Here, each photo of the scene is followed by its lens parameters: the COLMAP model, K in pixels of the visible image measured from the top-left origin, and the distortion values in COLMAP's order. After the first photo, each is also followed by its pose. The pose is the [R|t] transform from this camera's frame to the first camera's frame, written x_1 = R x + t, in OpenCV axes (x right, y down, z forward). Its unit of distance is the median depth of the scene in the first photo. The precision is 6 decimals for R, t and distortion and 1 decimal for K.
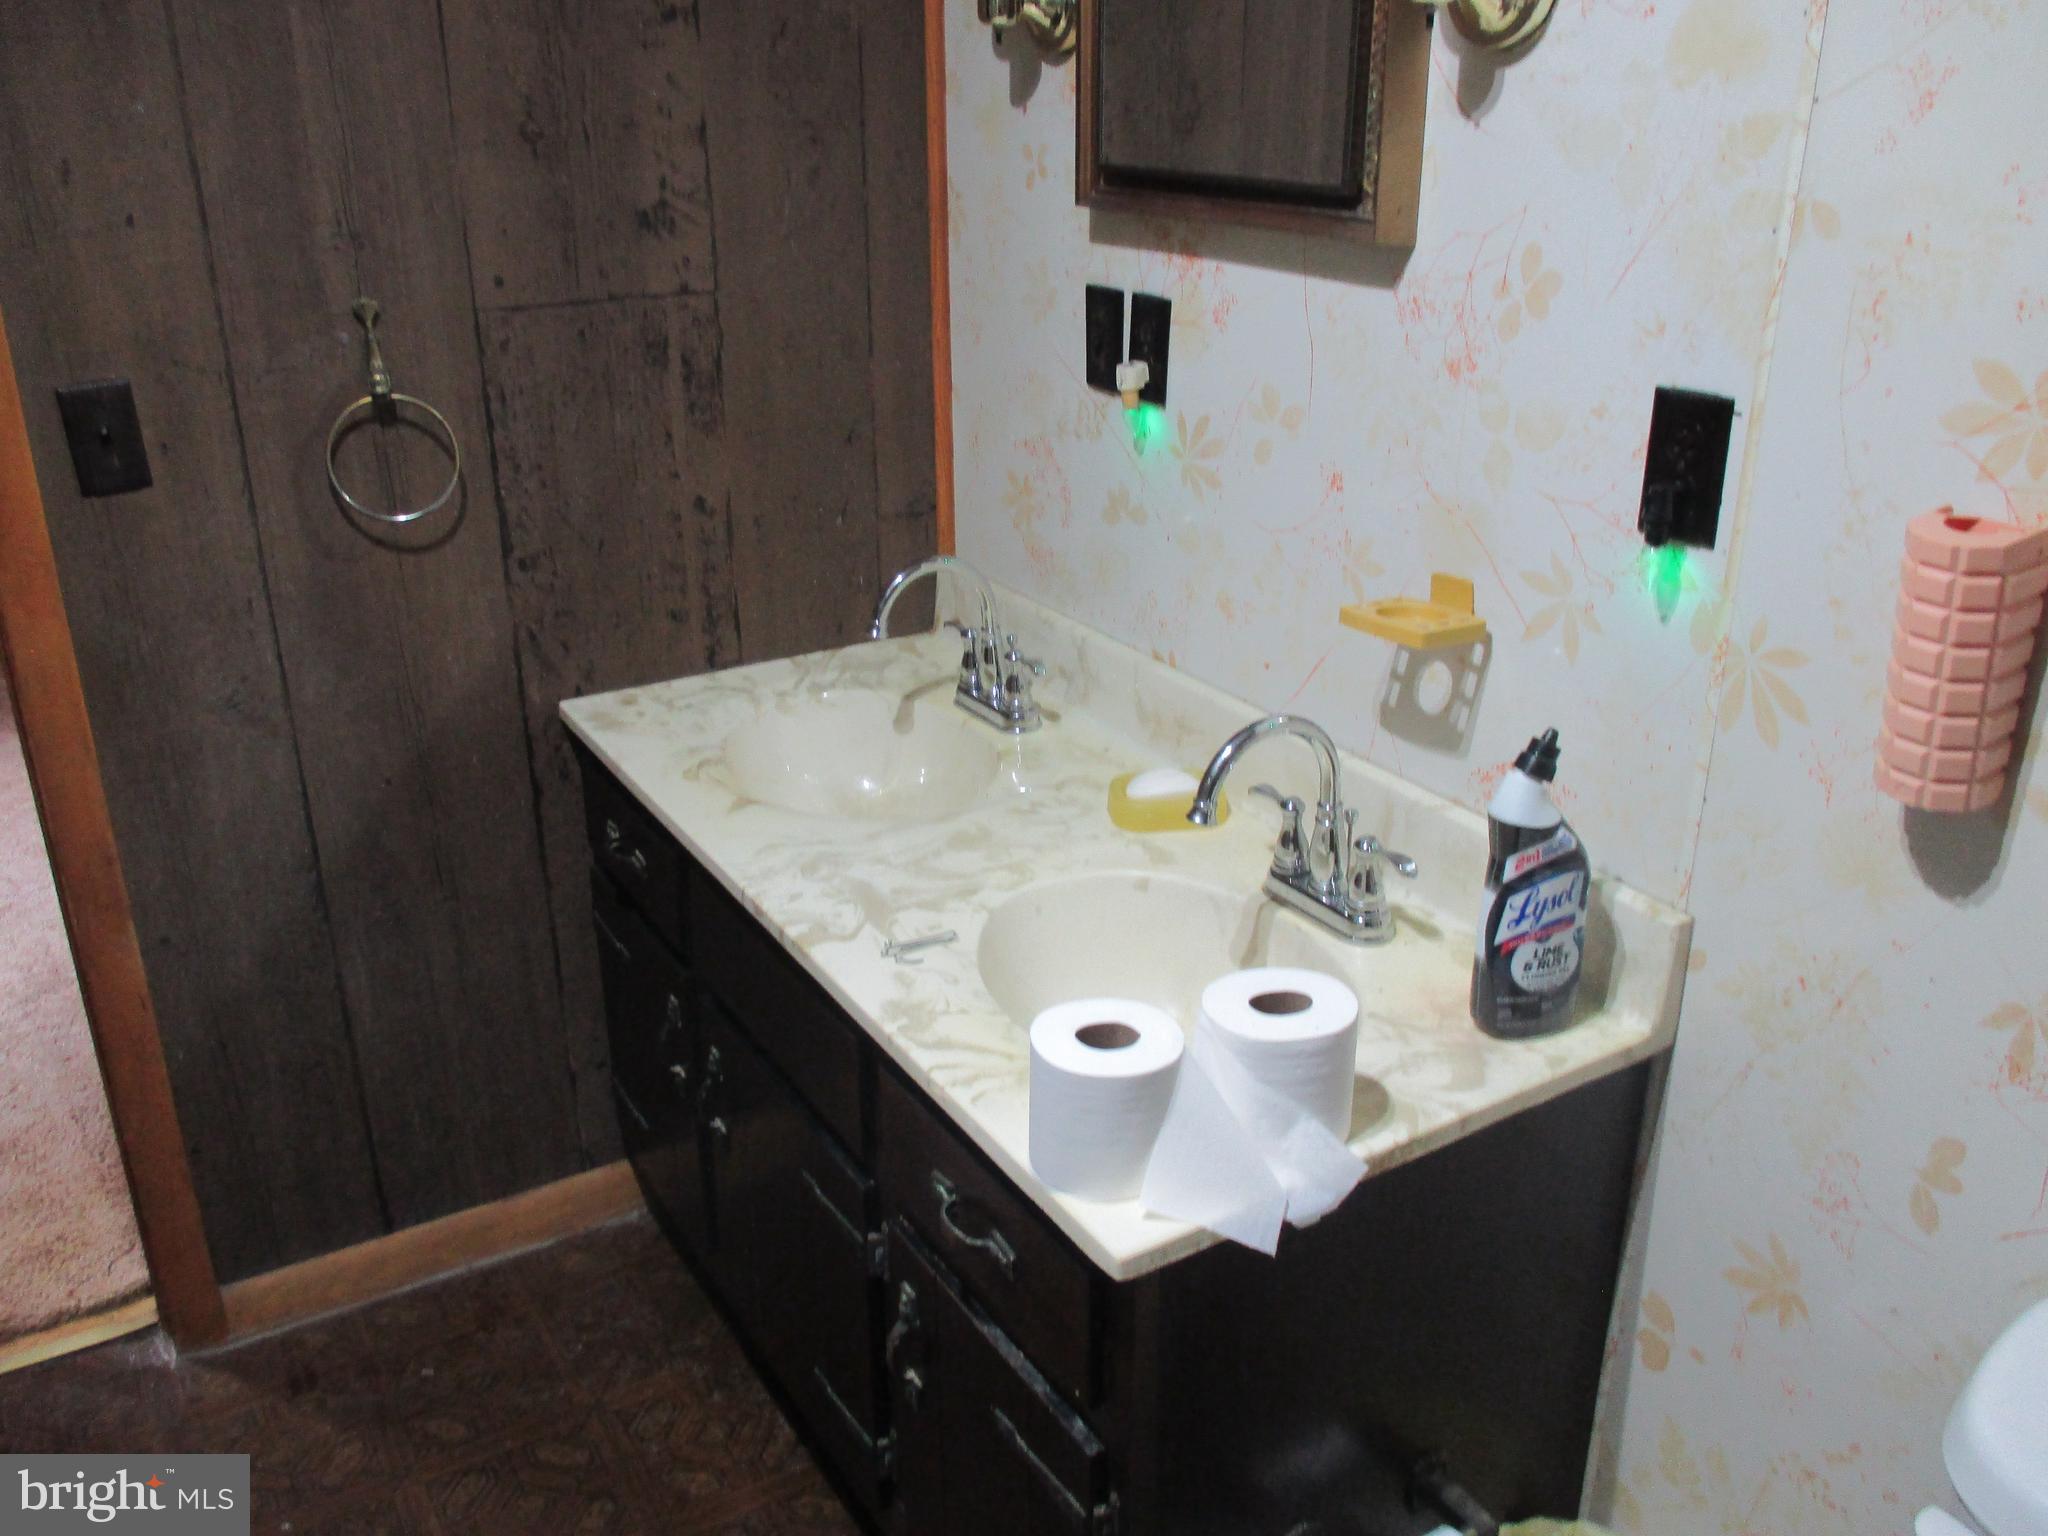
lens RADIAL K [[1694.6, 0, 1027.6], [0, 1694.6, 764.8], [0, 0, 1]] dist [-0.060090, 0.050883]
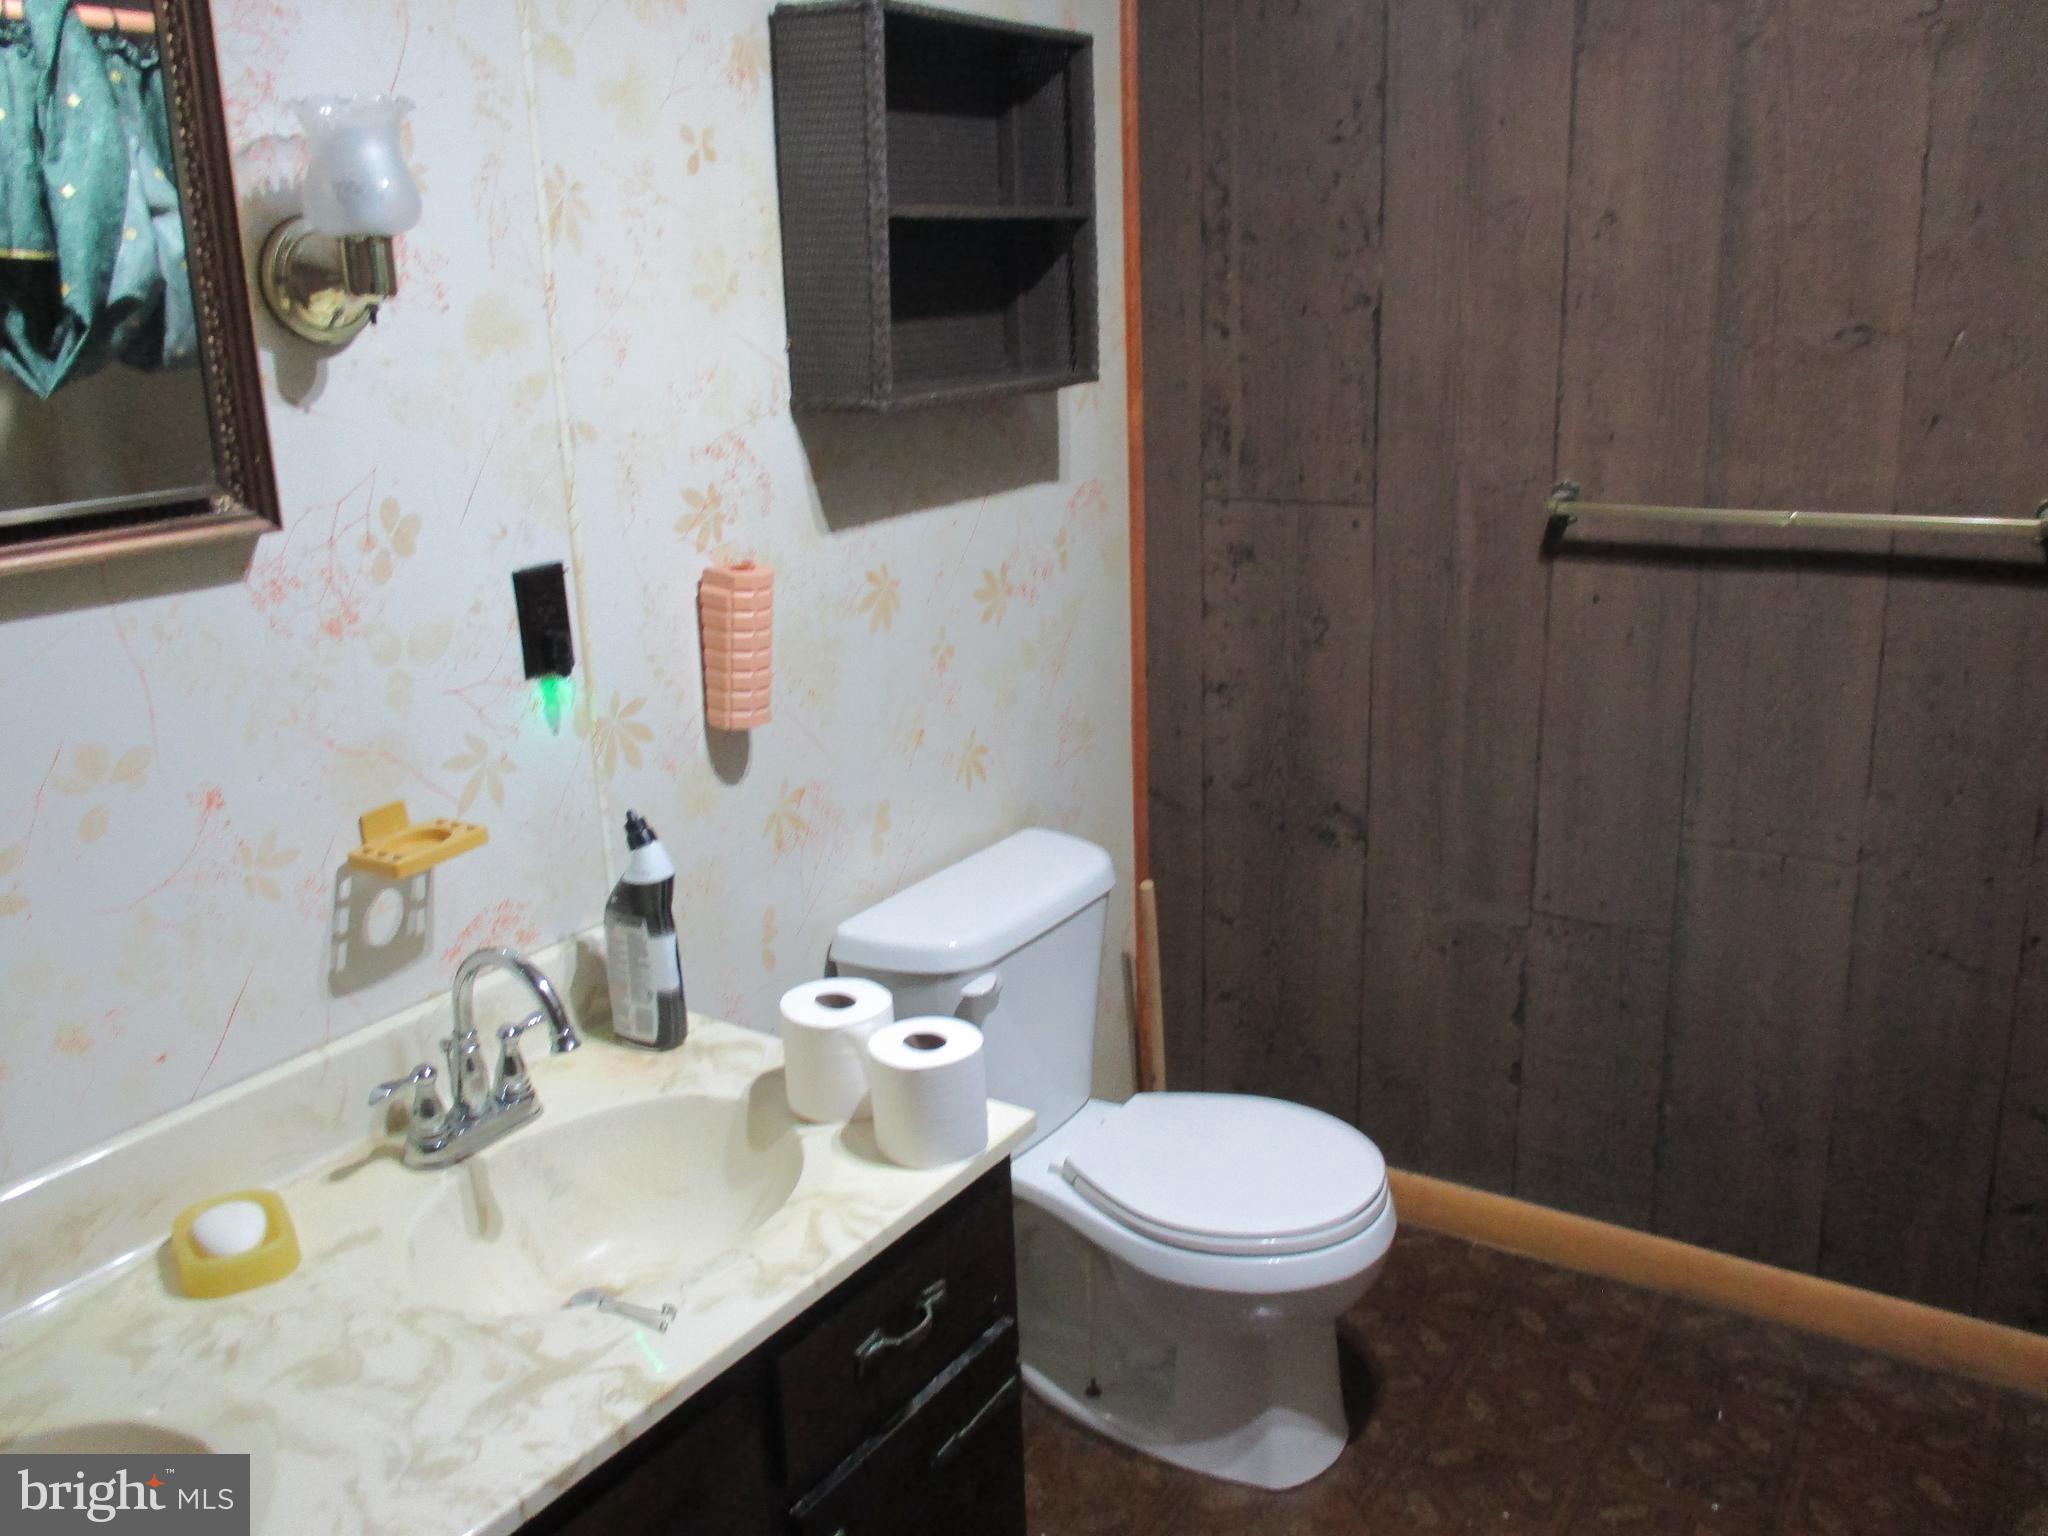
lens RADIAL K [[1694.6, 0, 1027.6], [0, 1694.6, 764.8], [0, 0, 1]] dist [-0.060090, 0.050883]
pose [[-0.426952, -0.232003, 0.874006, -0.942297], [0.380274, 0.830845, 0.406310, -0.453474], [-0.820429, 0.505836, -0.266506, 1.018953]]
